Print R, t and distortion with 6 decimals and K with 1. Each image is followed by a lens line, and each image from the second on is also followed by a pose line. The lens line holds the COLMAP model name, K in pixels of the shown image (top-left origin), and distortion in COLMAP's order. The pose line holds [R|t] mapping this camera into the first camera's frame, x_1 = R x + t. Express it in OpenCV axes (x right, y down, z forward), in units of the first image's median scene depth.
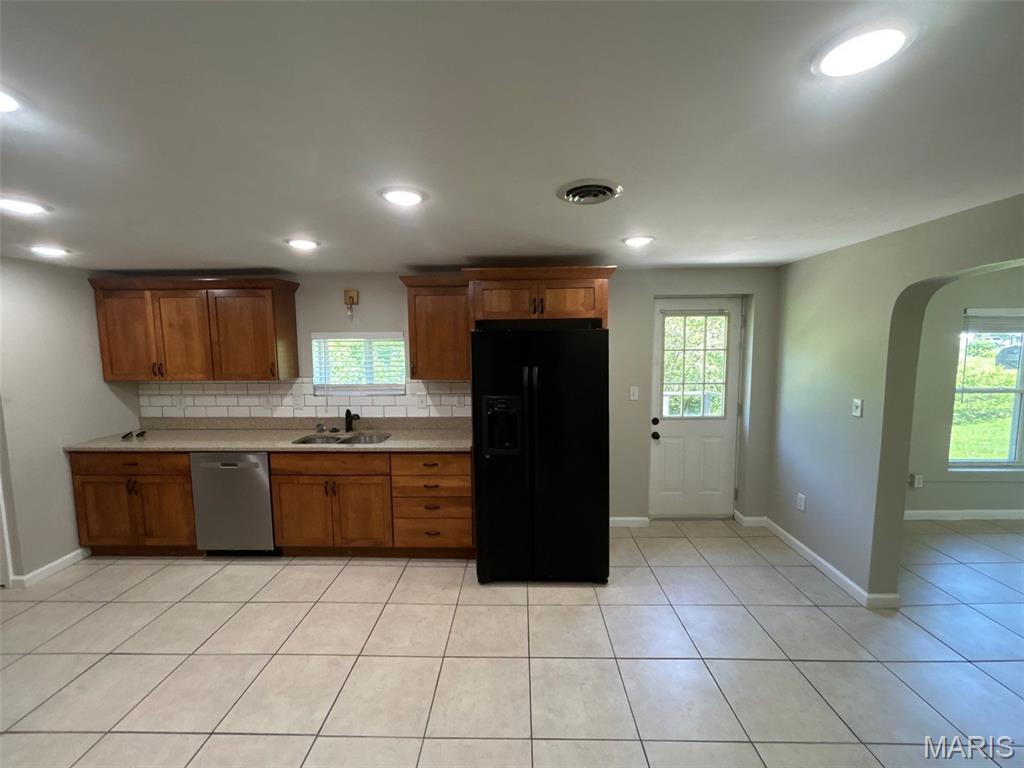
lens RADIAL K [[413.6, 0, 511.7], [0, 413.6, 382.6], [0, 0, 1]] dist [-0.000904, 0.000751]
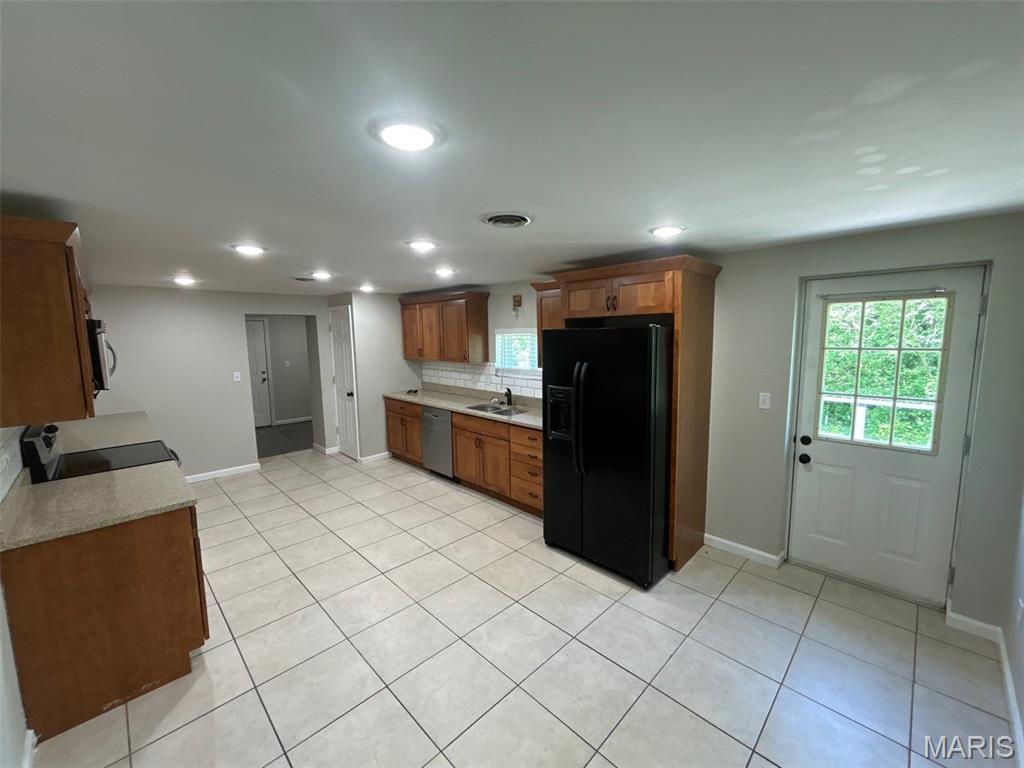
lens RADIAL K [[413.6, 0, 511.7], [0, 413.6, 382.6], [0, 0, 1]] dist [-0.000904, 0.000751]
pose [[0.721313, 0.081356, -0.687814, 0.556622], [-0.057565, 0.996683, 0.057522, -0.030711], [0.690212, -0.001897, 0.723604, 0.076151]]
